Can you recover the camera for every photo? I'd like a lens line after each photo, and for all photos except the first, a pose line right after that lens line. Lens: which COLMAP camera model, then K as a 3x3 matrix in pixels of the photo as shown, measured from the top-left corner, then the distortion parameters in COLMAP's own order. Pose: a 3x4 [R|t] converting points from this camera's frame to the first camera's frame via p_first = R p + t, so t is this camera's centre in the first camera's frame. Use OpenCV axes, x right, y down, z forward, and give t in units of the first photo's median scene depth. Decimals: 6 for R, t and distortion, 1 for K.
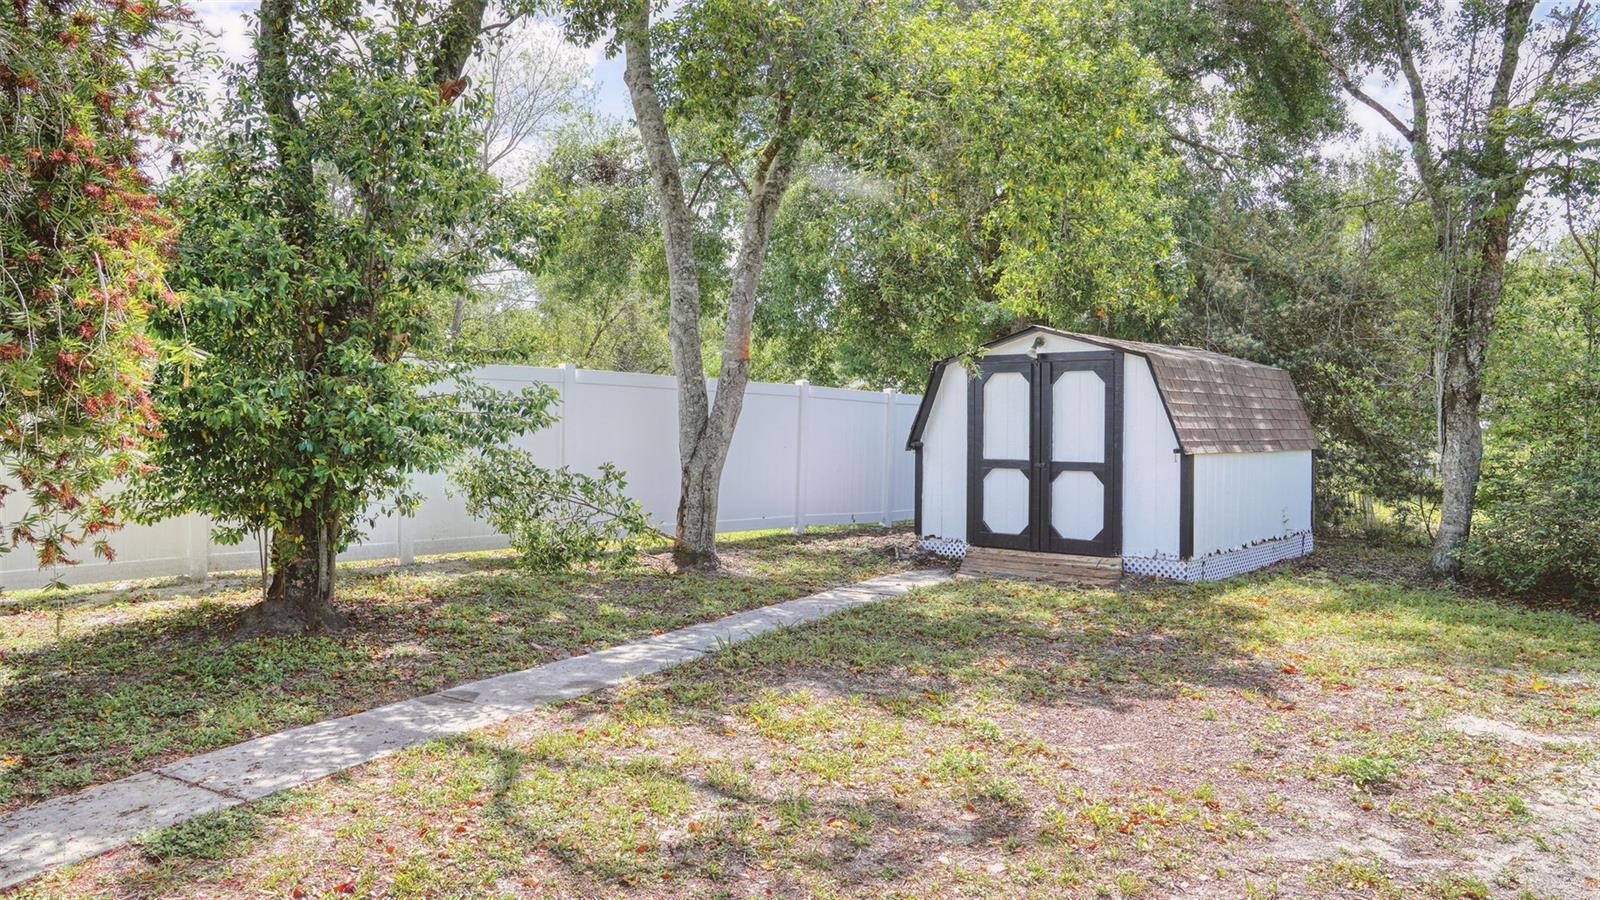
lens RADIAL K [[1129.7, 0, 800.0], [0, 1129.7, 450.0], [0, 0, 1]] dist [-0.136083, 0.107045]
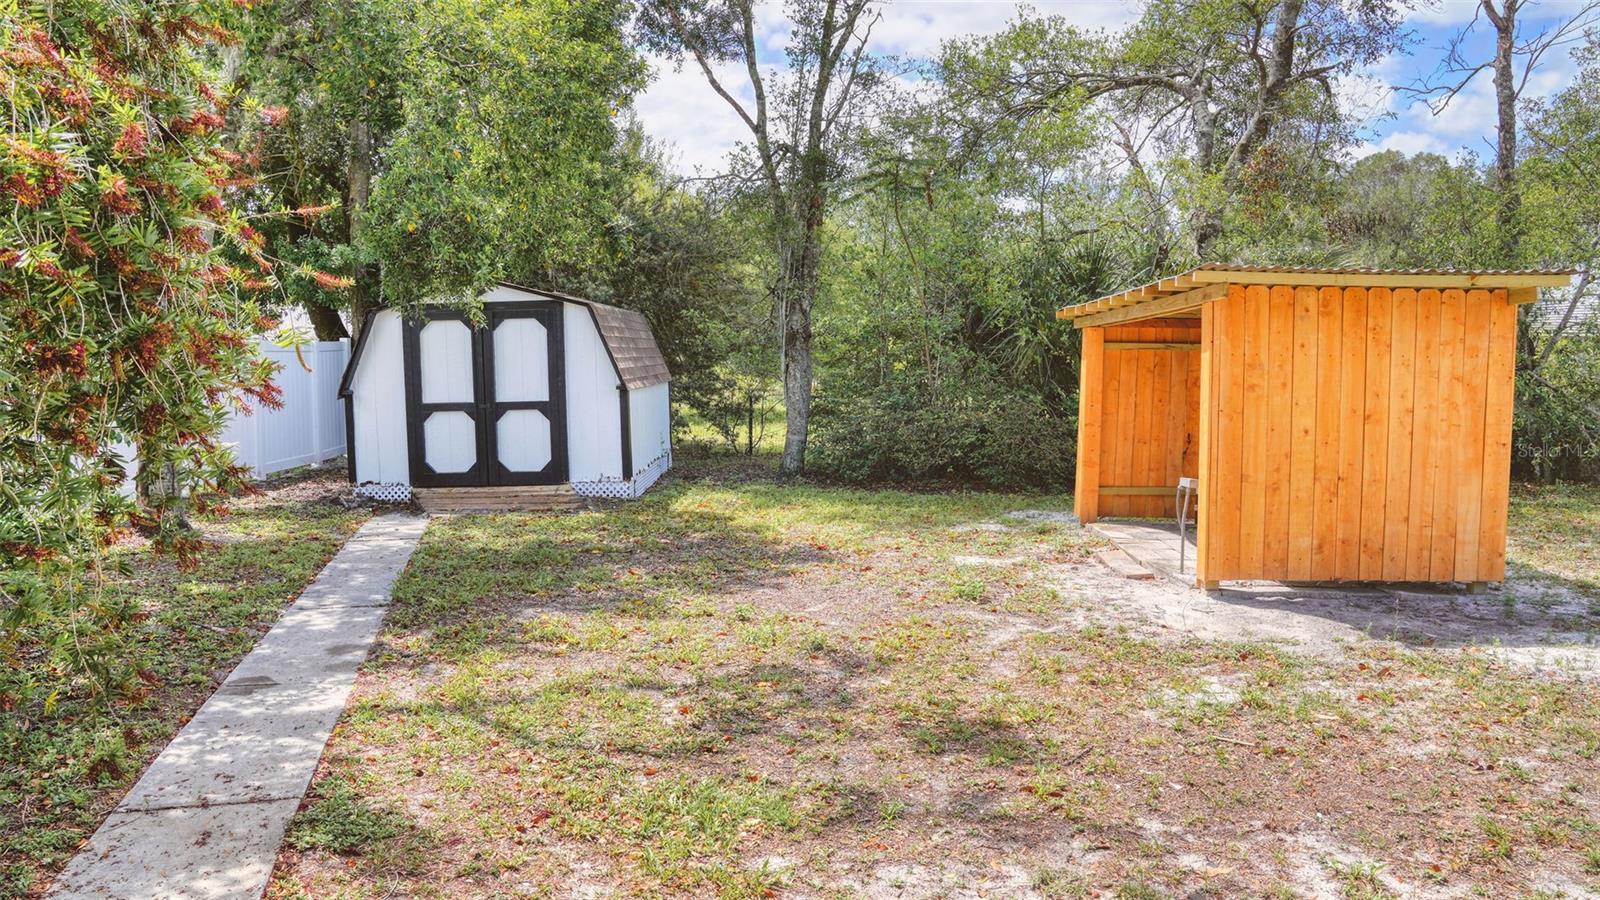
lens RADIAL K [[1129.7, 0, 800.0], [0, 1129.7, 450.0], [0, 0, 1]] dist [-0.136083, 0.107045]
pose [[0.736935, -0.079097, 0.671320, -0.296893], [0.039349, 0.996466, 0.074211, -0.012806], [-0.674817, -0.028273, 0.737443, 0.003602]]
